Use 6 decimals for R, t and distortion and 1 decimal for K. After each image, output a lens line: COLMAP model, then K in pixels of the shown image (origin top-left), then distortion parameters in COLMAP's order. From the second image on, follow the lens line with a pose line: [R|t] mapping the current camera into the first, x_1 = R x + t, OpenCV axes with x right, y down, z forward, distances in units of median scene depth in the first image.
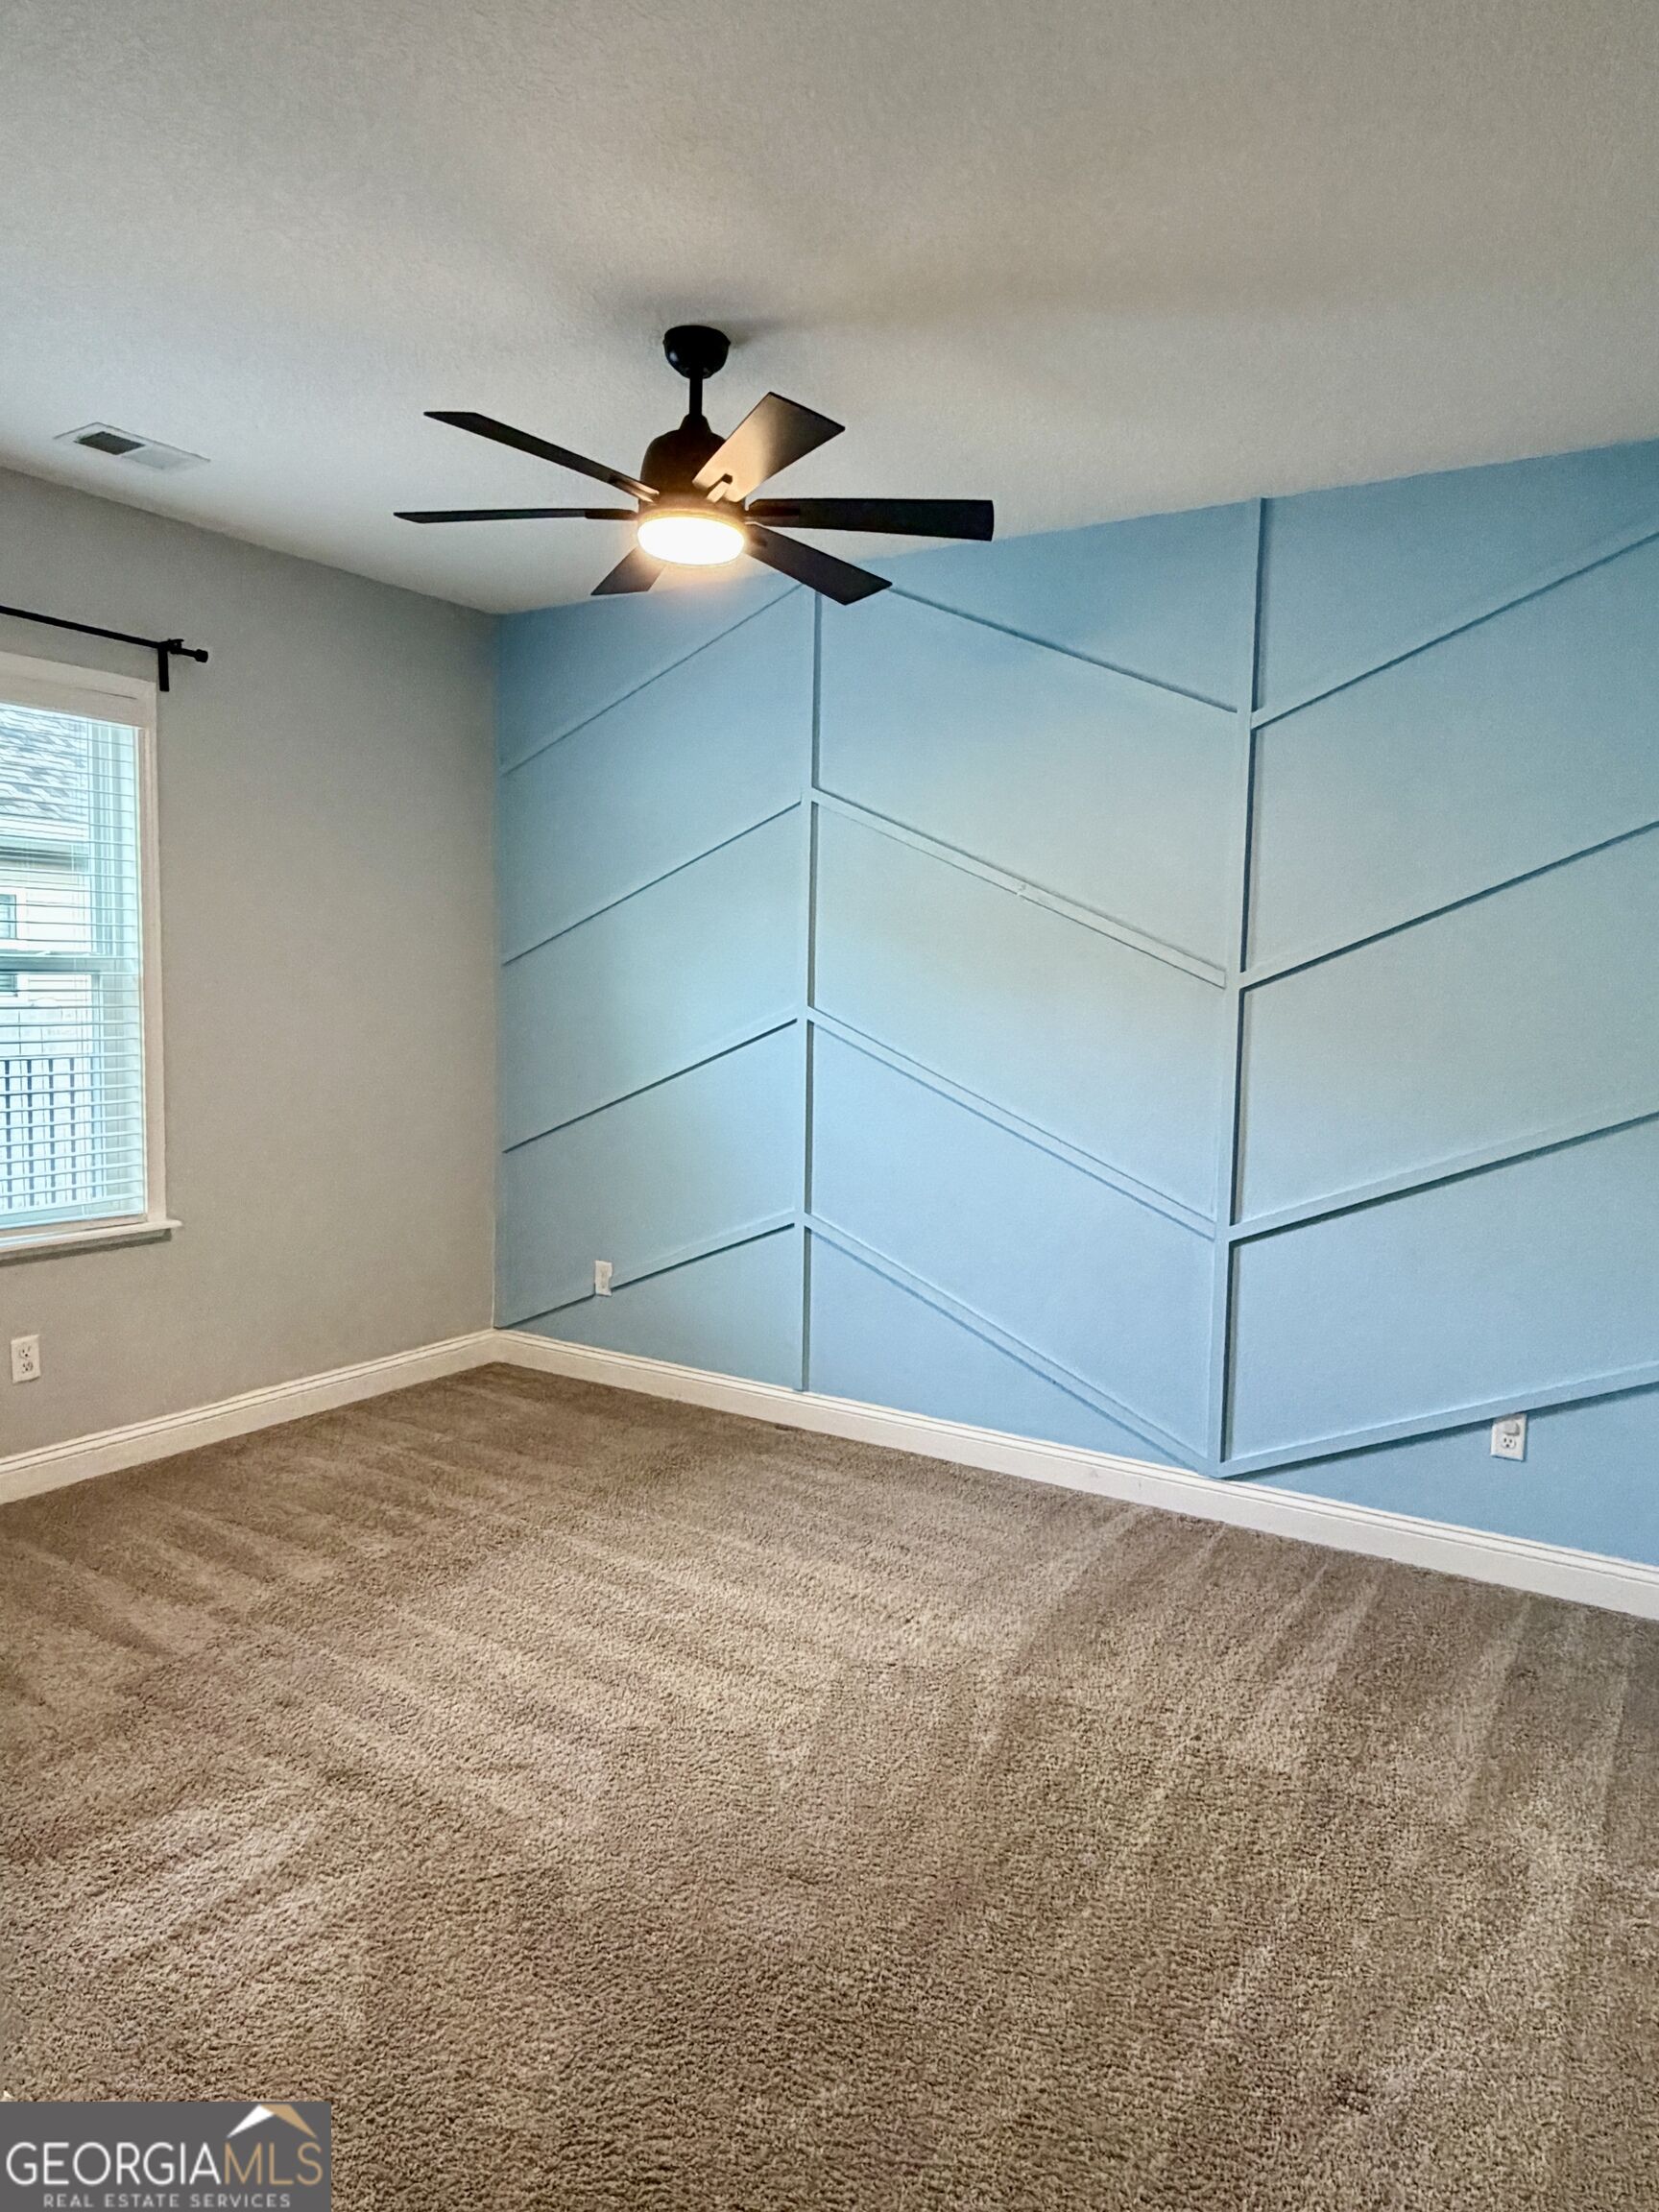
lens RADIAL K [[1495.5, 0, 831.6], [0, 1495.5, 1106.0], [0, 0, 1]] dist [0.003413, 0.000333]
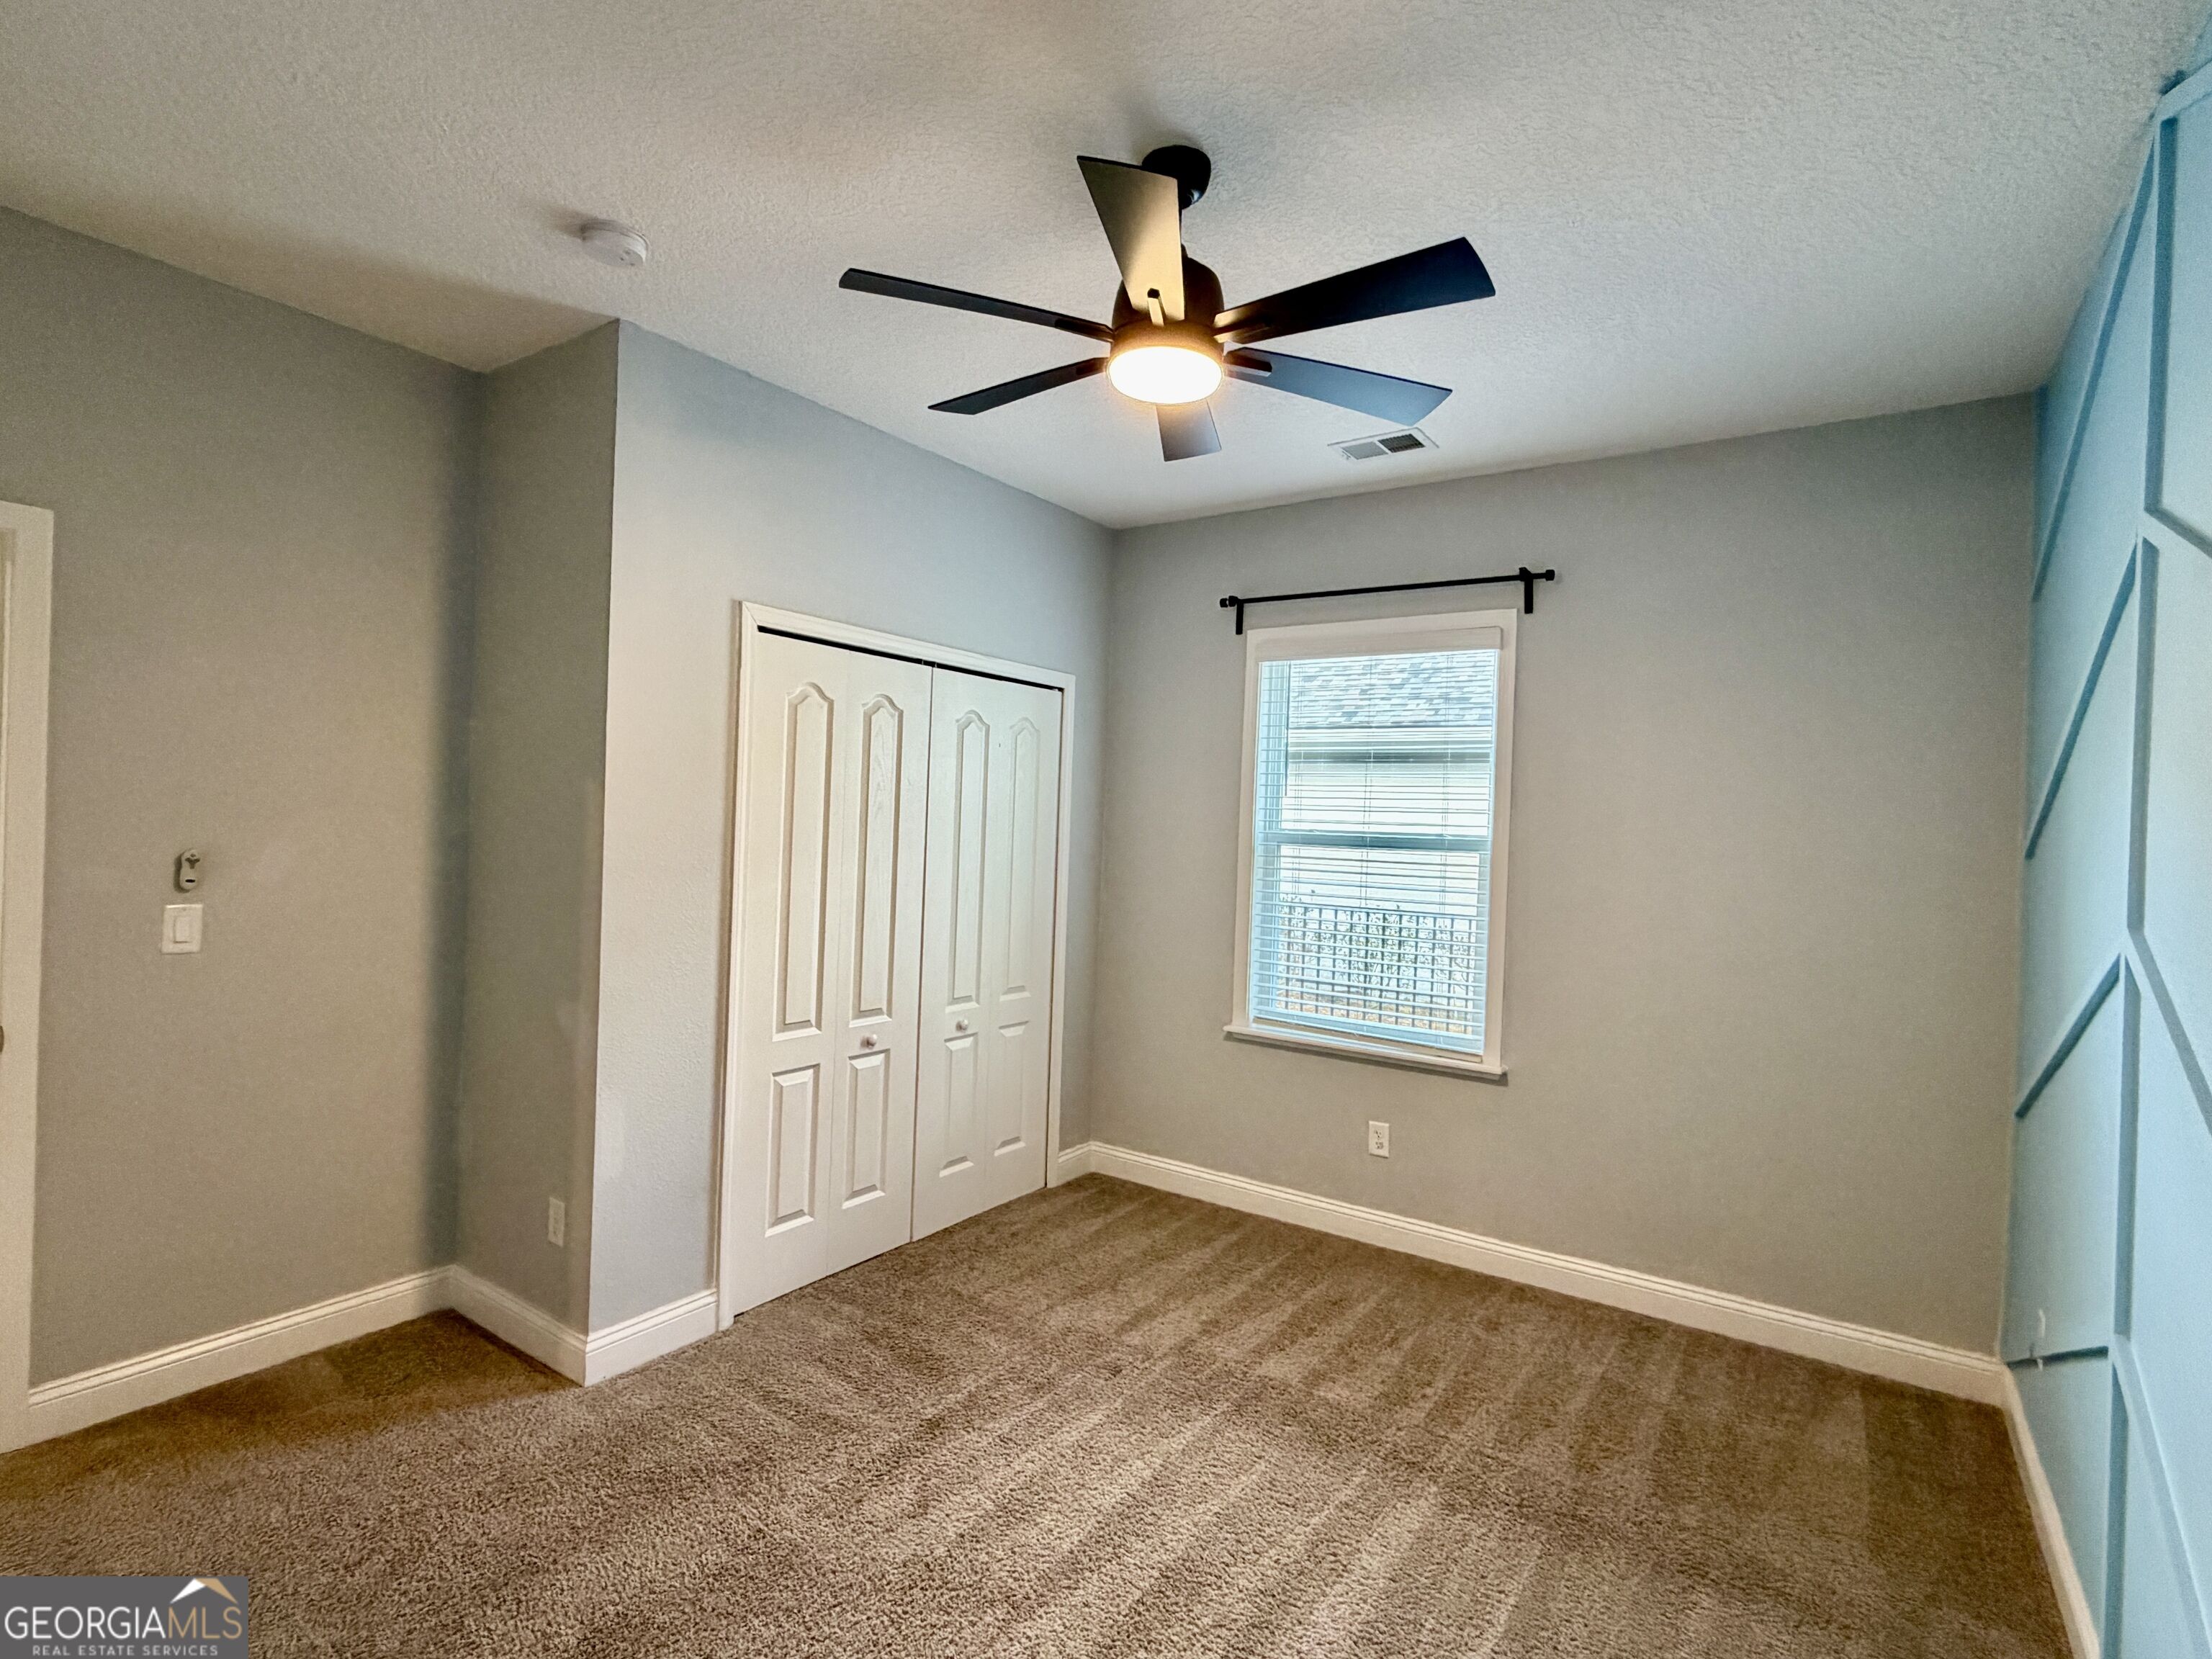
lens RADIAL K [[1103.3, 0, 1103.7], [0, 1103.3, 832.4], [0, 0, 1]] dist [0.004718, 0.000565]
pose [[-0.038076, -0.010145, -0.999223, 0.430619], [-0.127533, 0.991821, -0.005210, -0.060938], [0.991103, 0.127236, -0.039059, 0.731850]]
